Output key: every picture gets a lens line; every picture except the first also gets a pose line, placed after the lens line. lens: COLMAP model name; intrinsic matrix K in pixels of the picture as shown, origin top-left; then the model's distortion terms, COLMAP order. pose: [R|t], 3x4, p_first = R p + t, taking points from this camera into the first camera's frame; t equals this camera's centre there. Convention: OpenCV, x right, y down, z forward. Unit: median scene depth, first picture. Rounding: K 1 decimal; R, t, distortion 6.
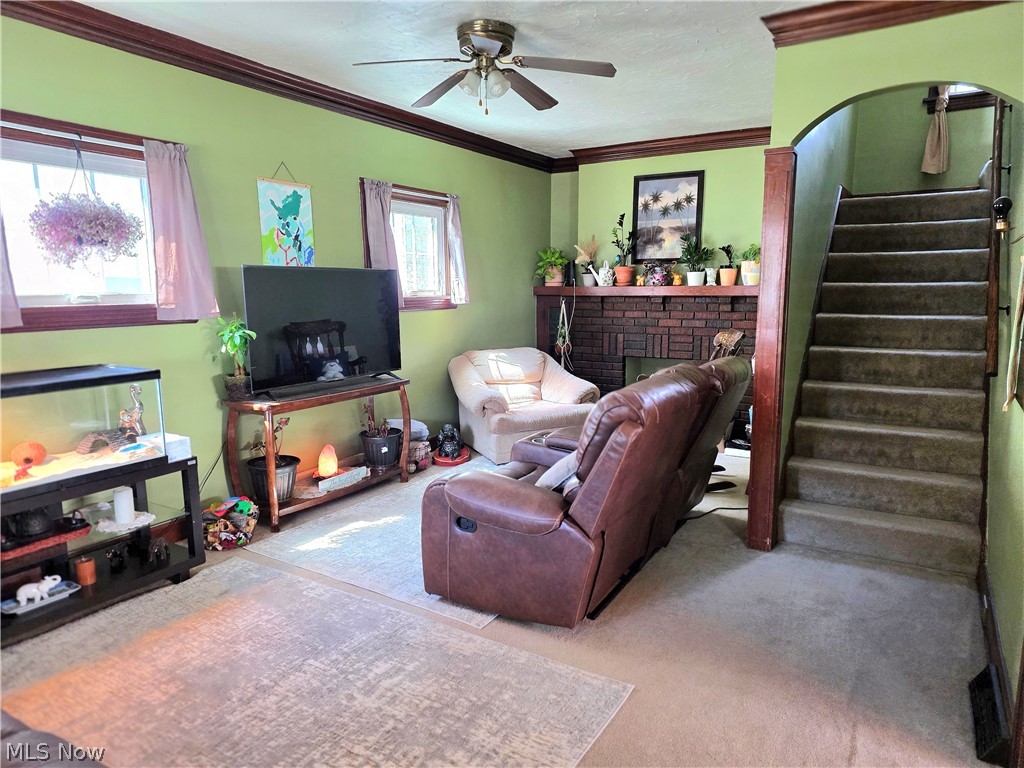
lens RADIAL K [[712.7, 0, 512.0], [0, 712.7, 384.0], [0, 0, 1]] dist [0.124174, -0.122693]
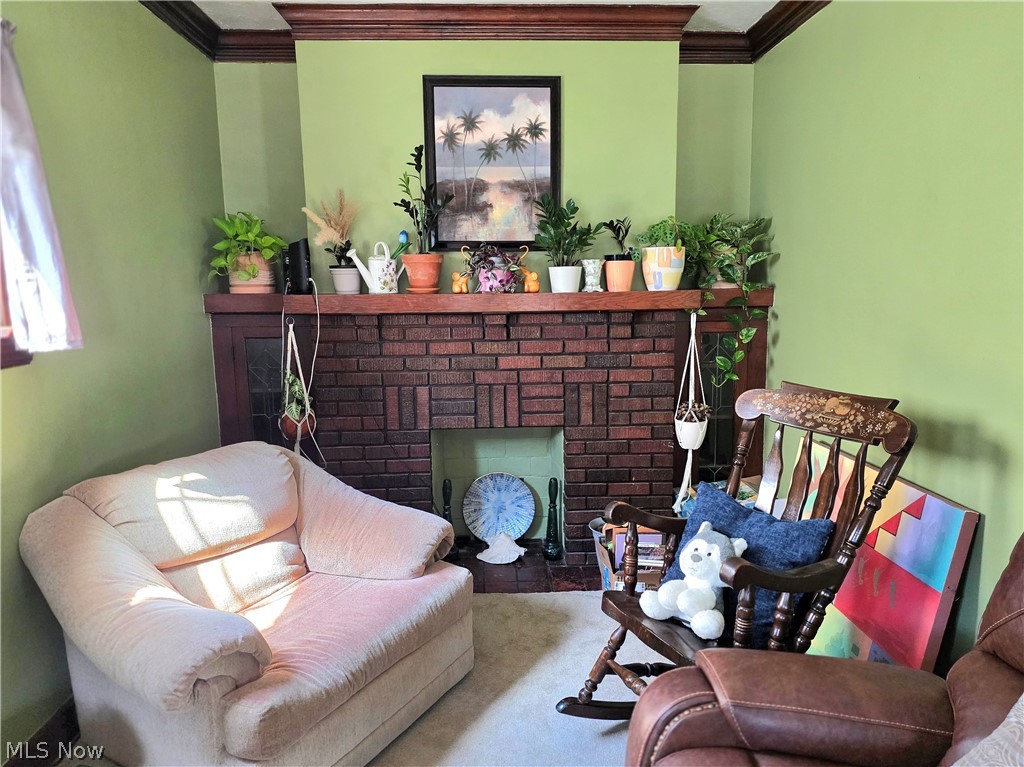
lens RADIAL K [[712.7, 0, 512.0], [0, 712.7, 383.5], [0, 0, 1]] dist [0.124174, -0.122693]
pose [[0.829922, -0.082564, 0.551735, -0.077277], [0.086459, 0.996074, 0.019005, -0.079234], [-0.551138, 0.031930, 0.833803, 0.558401]]
